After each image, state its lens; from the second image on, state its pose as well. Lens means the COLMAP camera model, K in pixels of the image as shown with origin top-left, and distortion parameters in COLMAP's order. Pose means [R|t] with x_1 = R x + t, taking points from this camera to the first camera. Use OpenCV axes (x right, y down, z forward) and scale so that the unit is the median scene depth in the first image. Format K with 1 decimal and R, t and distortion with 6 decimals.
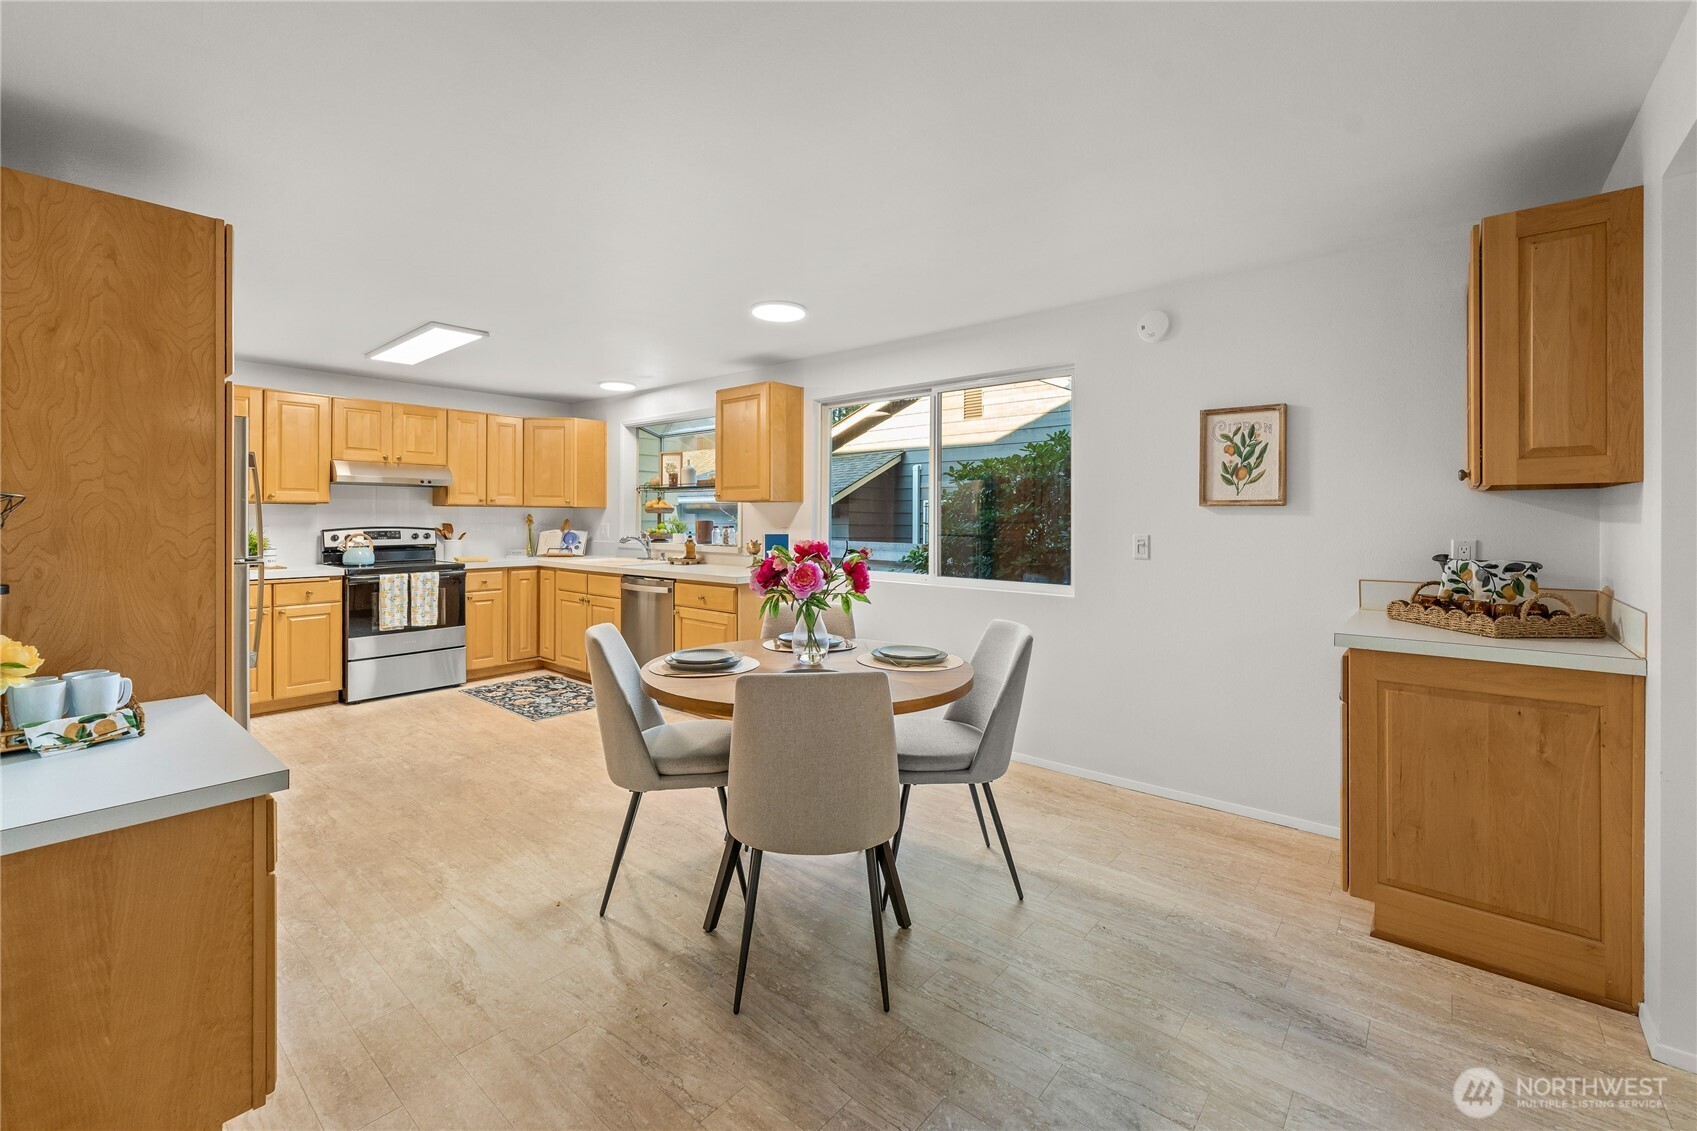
lens RADIAL K [[713.7, 0, 837.9], [0, 713.7, 515.1], [0, 0, 1]] dist [-0.001508, -0.001828]
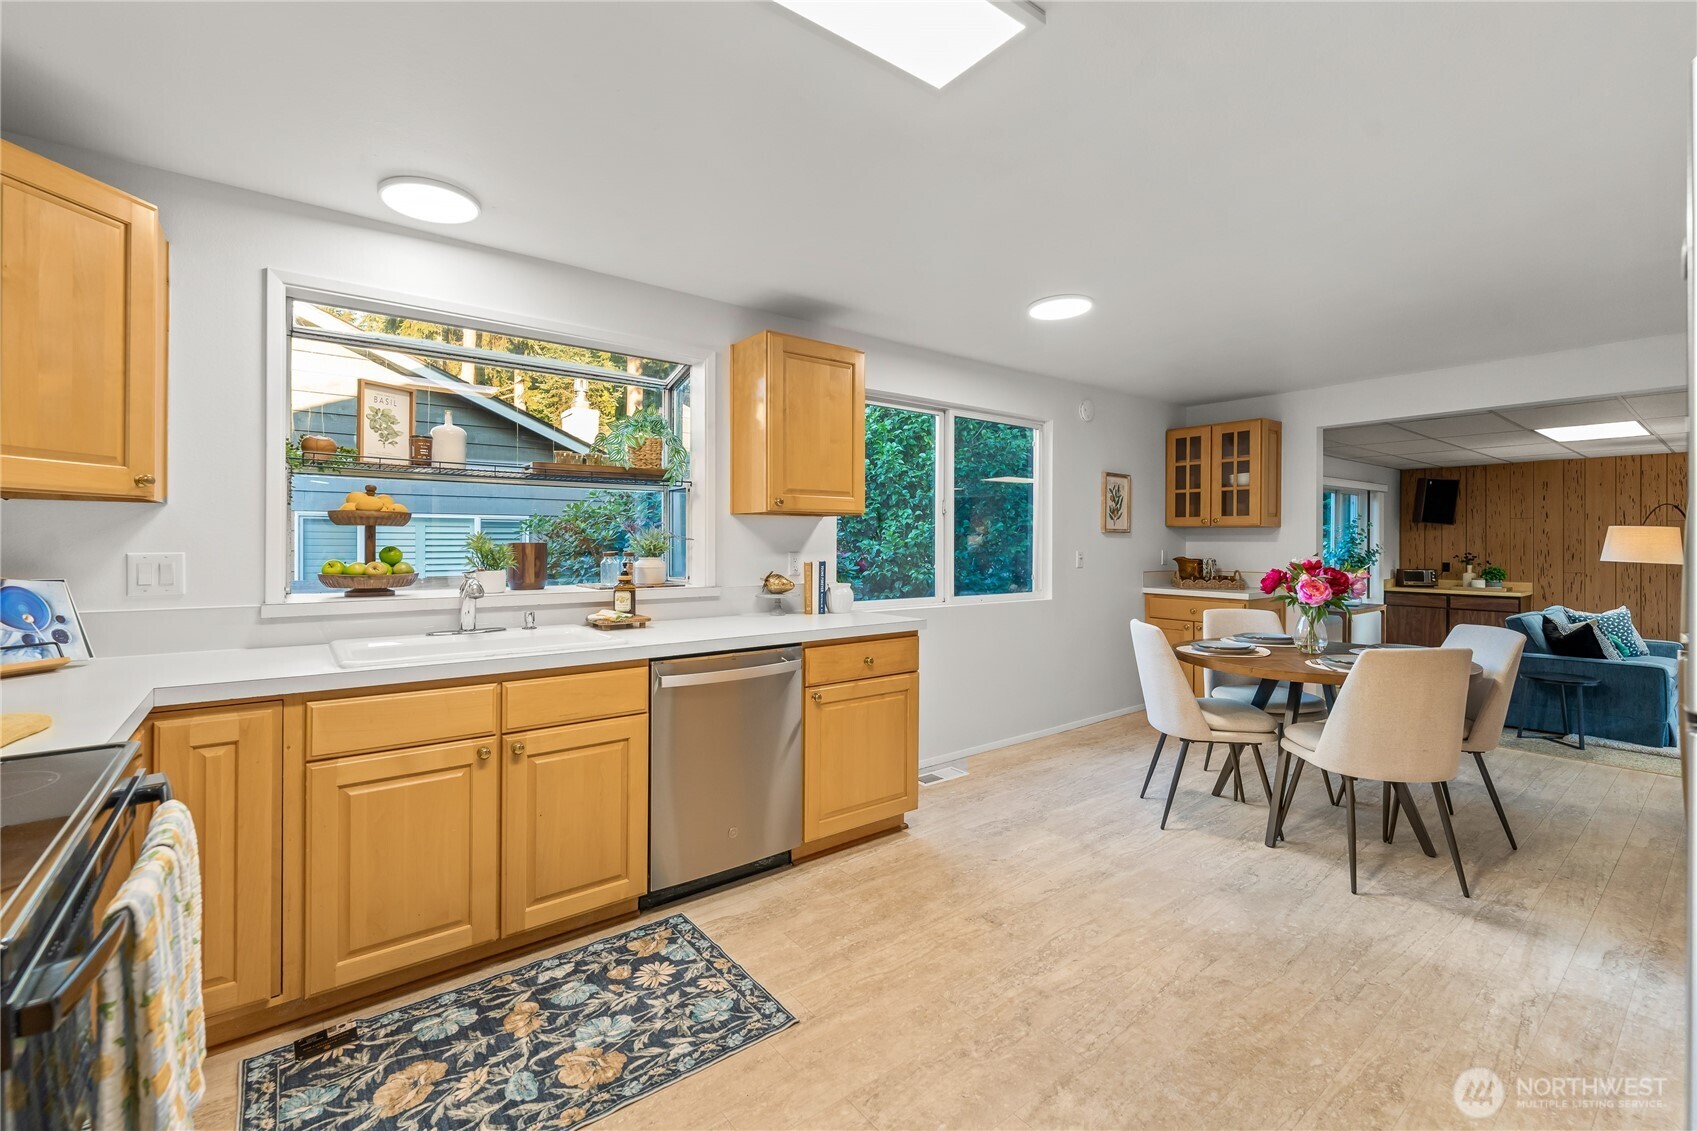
lens RADIAL K [[713.7, 0, 836.4], [0, 713.7, 535.4], [0, 0, 1]] dist [-0.001508, -0.001828]
pose [[0.205868, 0.006948, 0.978555, -0.754259], [-0.004830, 0.999970, -0.006084, 0.004480], [-0.978568, -0.003474, 0.205895, 0.807891]]
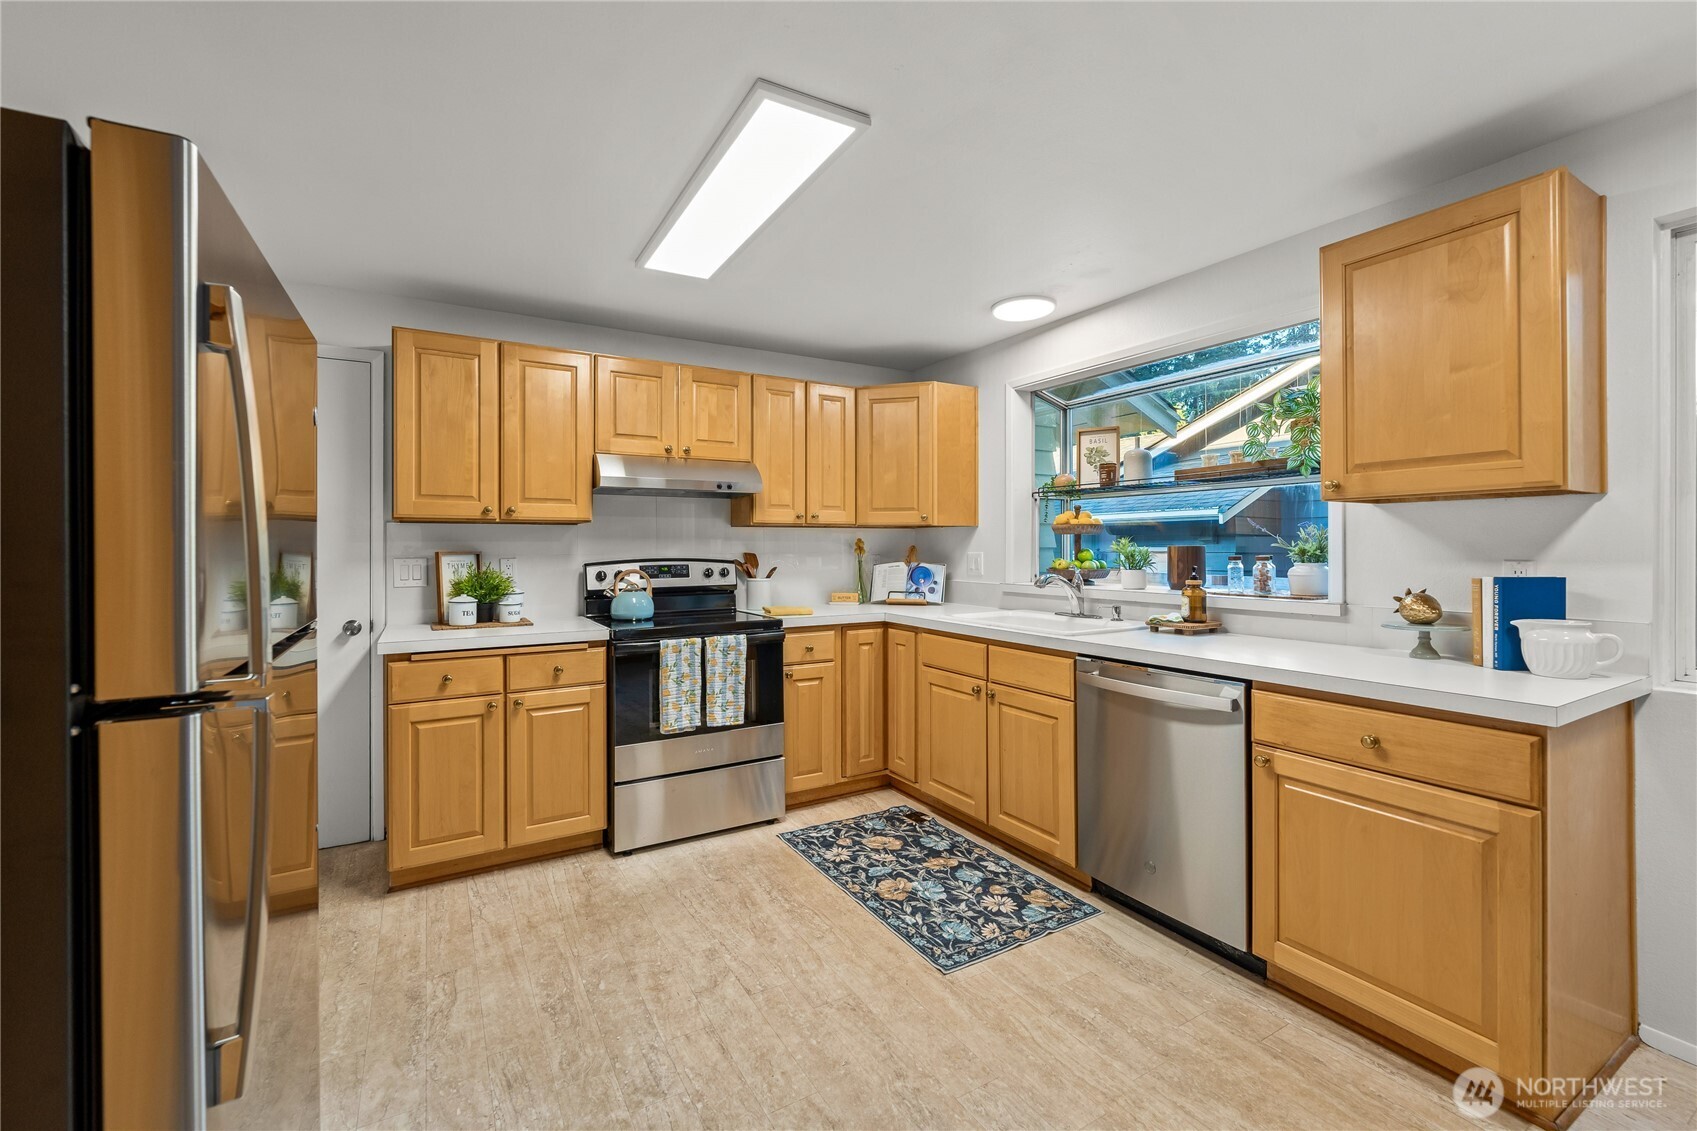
lens RADIAL K [[713.7, 0, 832.7], [0, 713.7, 539.7], [0, 0, 1]] dist [-0.001508, -0.001828]
pose [[0.941046, -0.009593, -0.338142, -0.300548], [0.007590, 0.999945, -0.007247, 0.005472], [0.338193, 0.004254, 0.941067, 0.480975]]
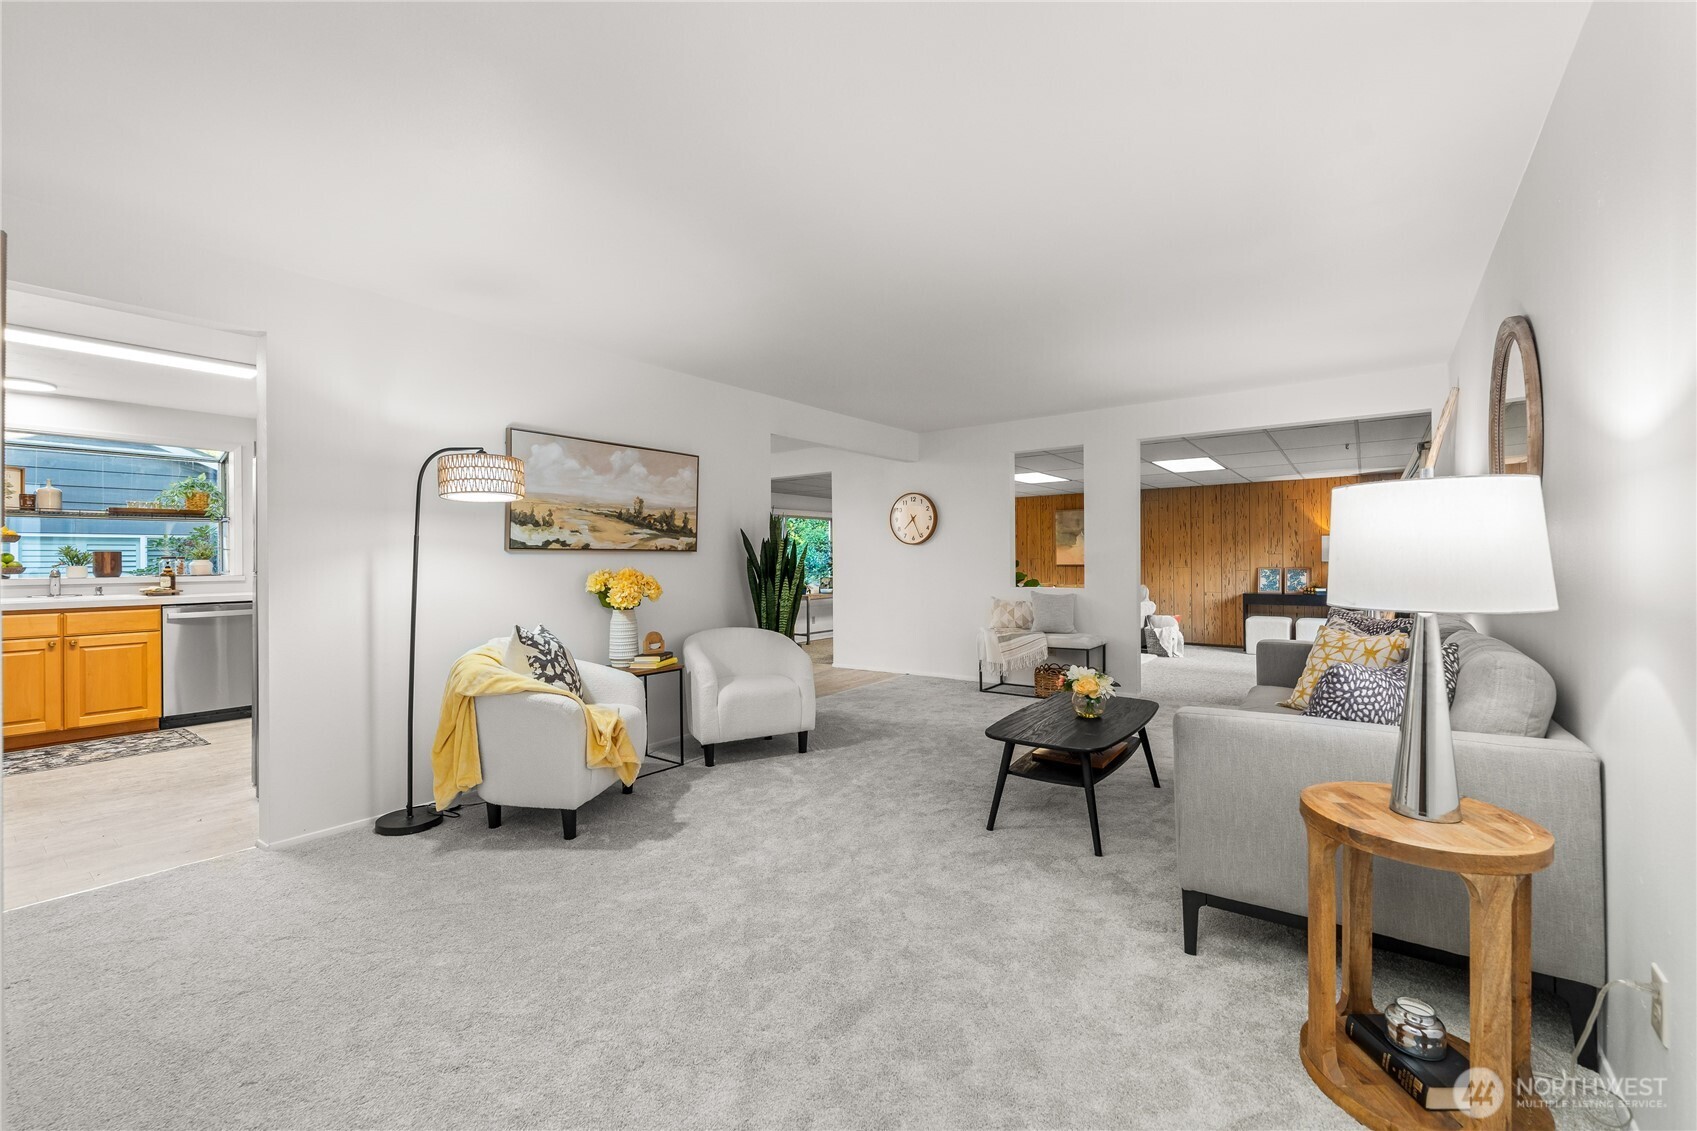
lens RADIAL K [[713.7, 0, 847.7], [0, 713.7, 560.7], [0, 0, 1]] dist [-0.001508, -0.001828]
pose [[-0.085078, -0.003301, 0.996369, -1.376921], [0.004389, 0.999984, 0.003688, 0.023997], [-0.996365, 0.004687, -0.085062, 0.160659]]
